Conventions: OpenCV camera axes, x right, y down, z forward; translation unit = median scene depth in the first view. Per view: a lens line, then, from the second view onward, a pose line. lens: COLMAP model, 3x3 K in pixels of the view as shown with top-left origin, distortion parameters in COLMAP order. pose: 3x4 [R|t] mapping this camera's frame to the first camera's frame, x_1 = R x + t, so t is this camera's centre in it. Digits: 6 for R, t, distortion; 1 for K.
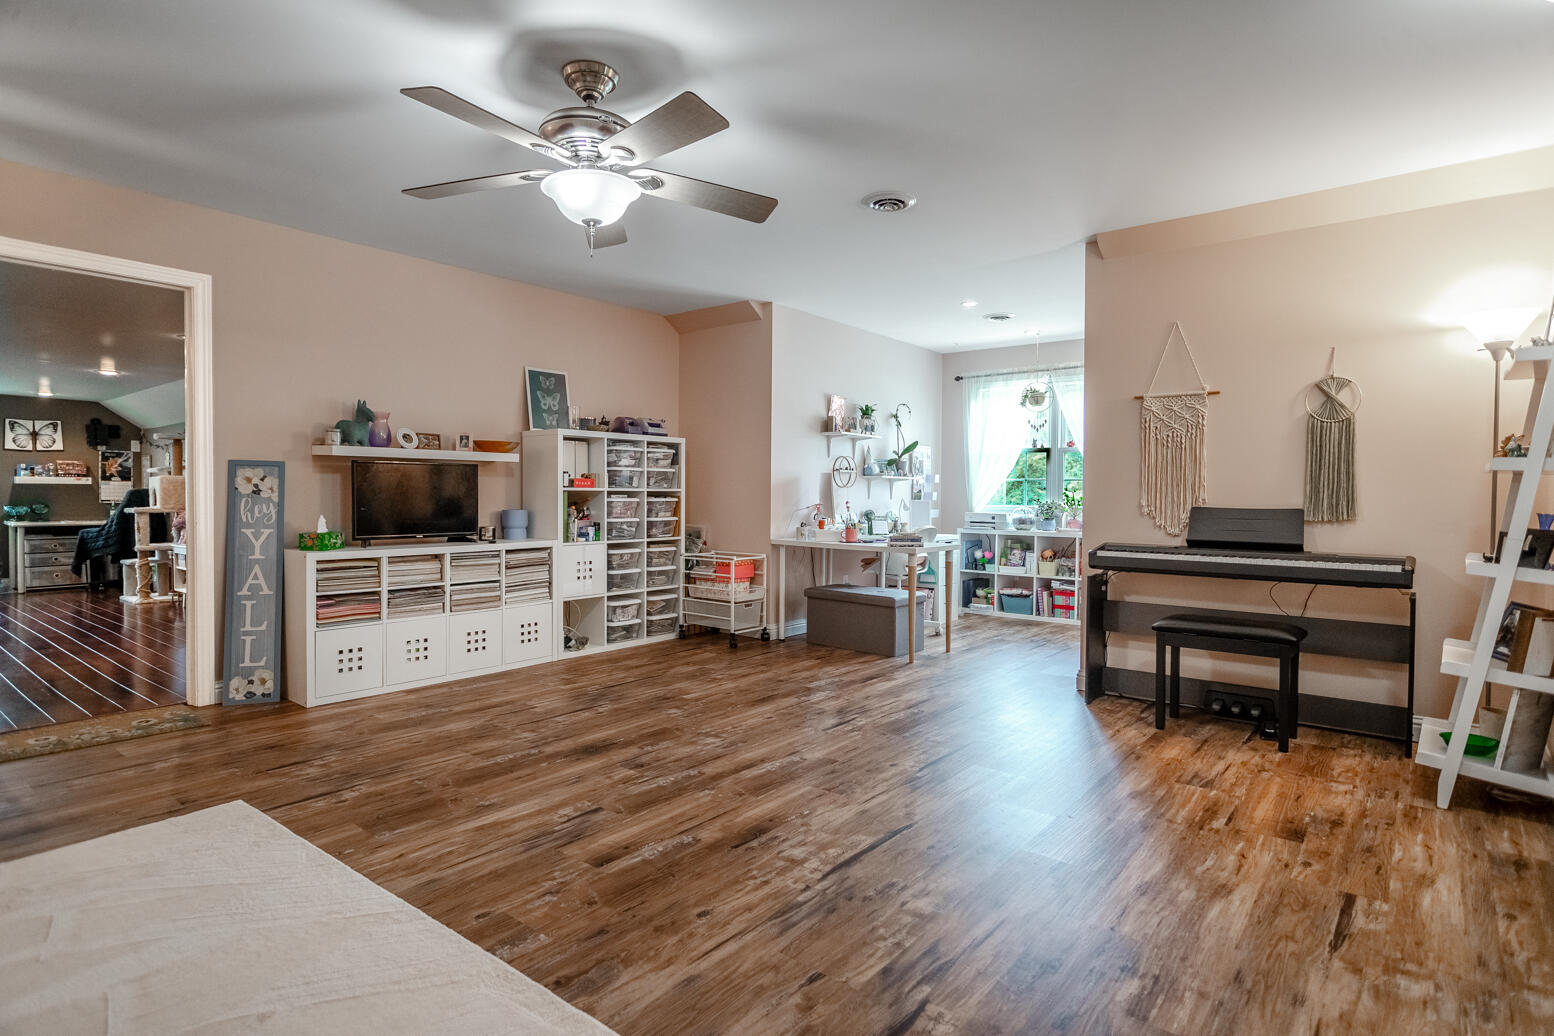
lens RADIAL K [[814.2, 0, 770.1], [0, 814.2, 513.6], [0, 0, 1]] dist [-0.010929, 0.000713]
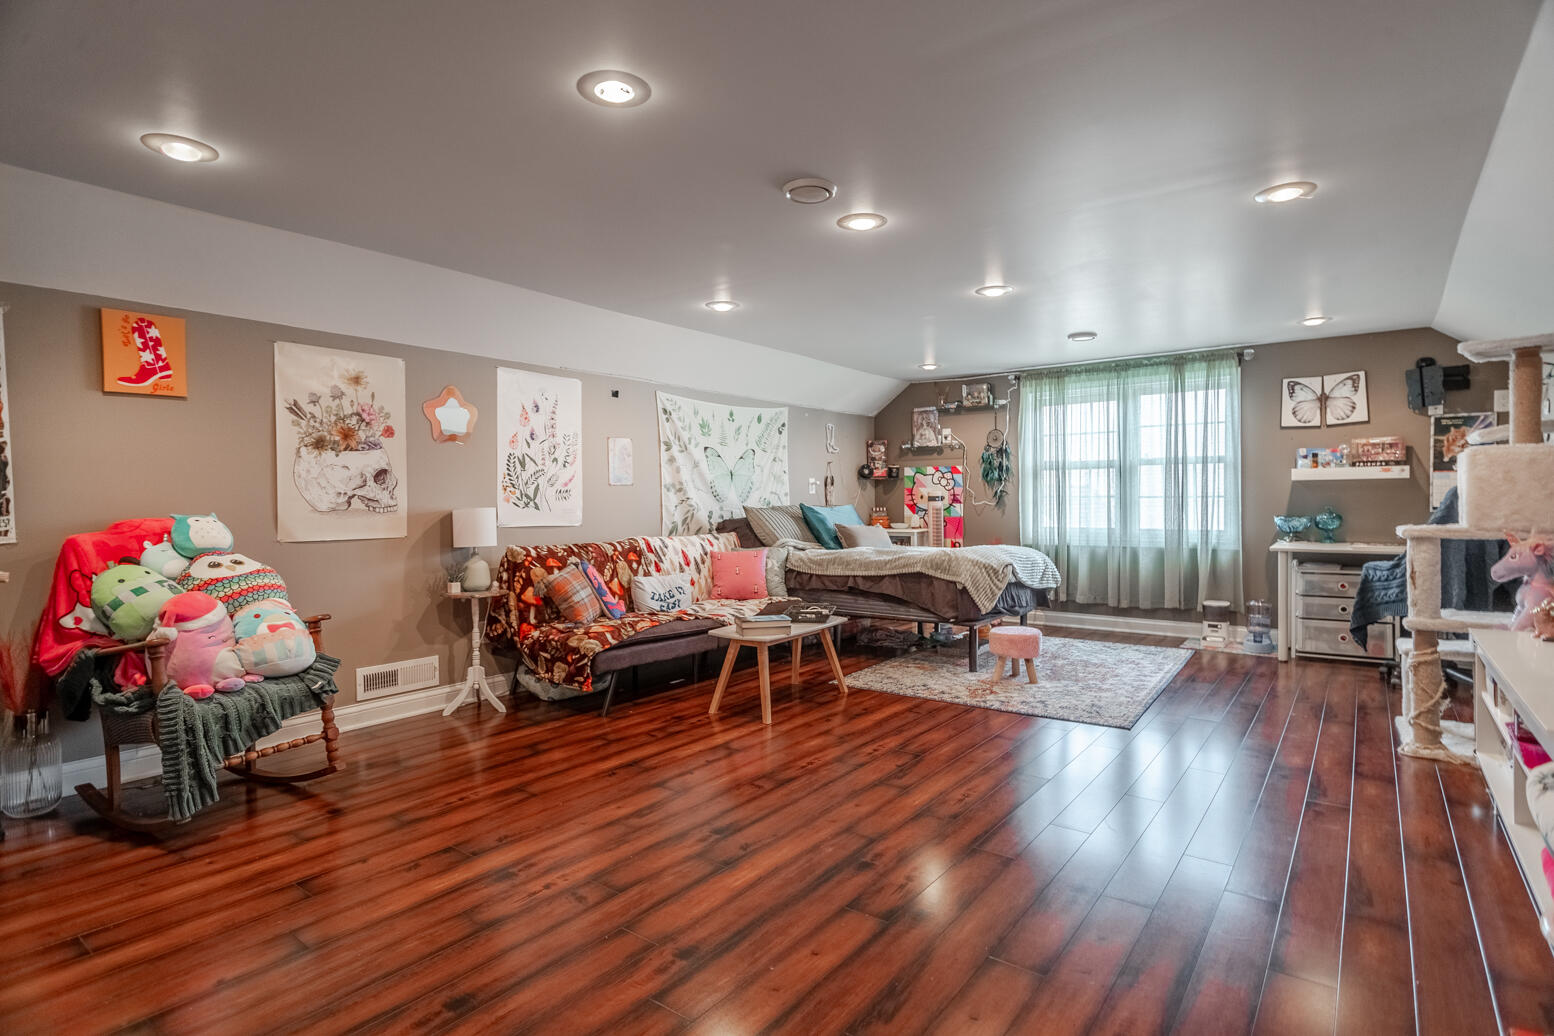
lens RADIAL K [[814.2, 0, 770.1], [0, 814.2, 513.6], [0, 0, 1]] dist [-0.010929, 0.000713]
pose [[0.051556, 0.008245, -0.998636, -0.960406], [-0.012877, 0.999888, 0.007590, -0.033346], [0.998587, 0.012468, 0.051657, 1.640847]]
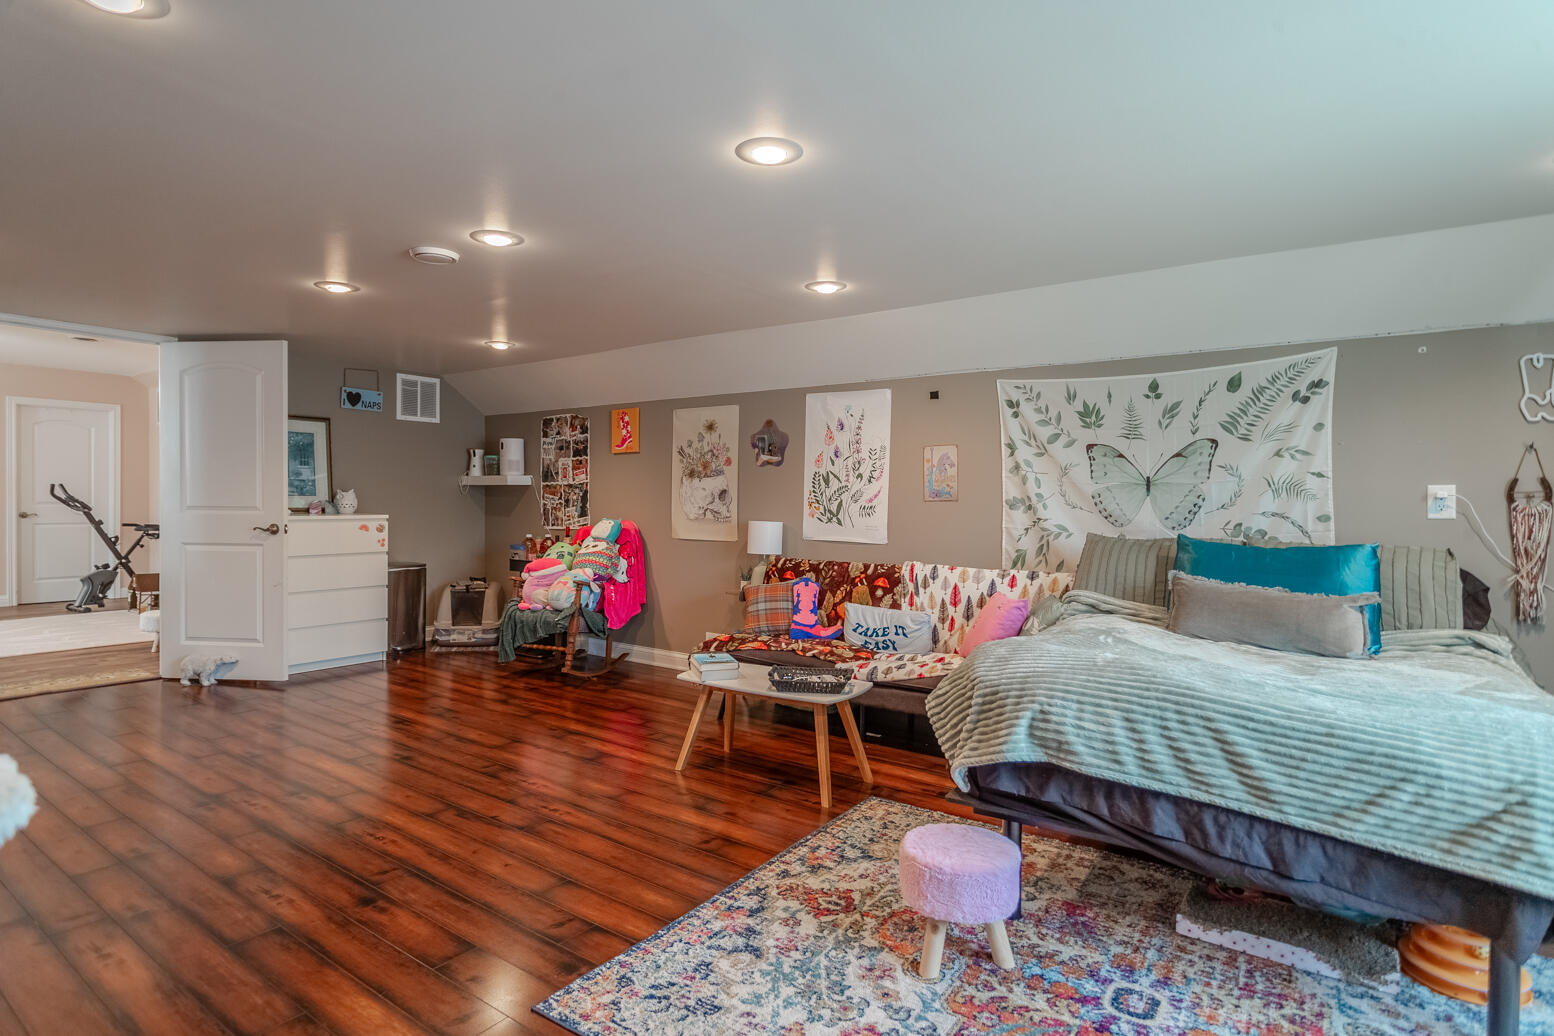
lens RADIAL K [[814.2, 0, 770.1], [0, 814.2, 513.6], [0, 0, 1]] dist [-0.010929, 0.000713]
pose [[-0.998239, -0.017909, -0.056555, -2.267079], [-0.019846, 0.999229, 0.033876, -0.095352], [0.055905, 0.034938, -0.997825, 2.824564]]
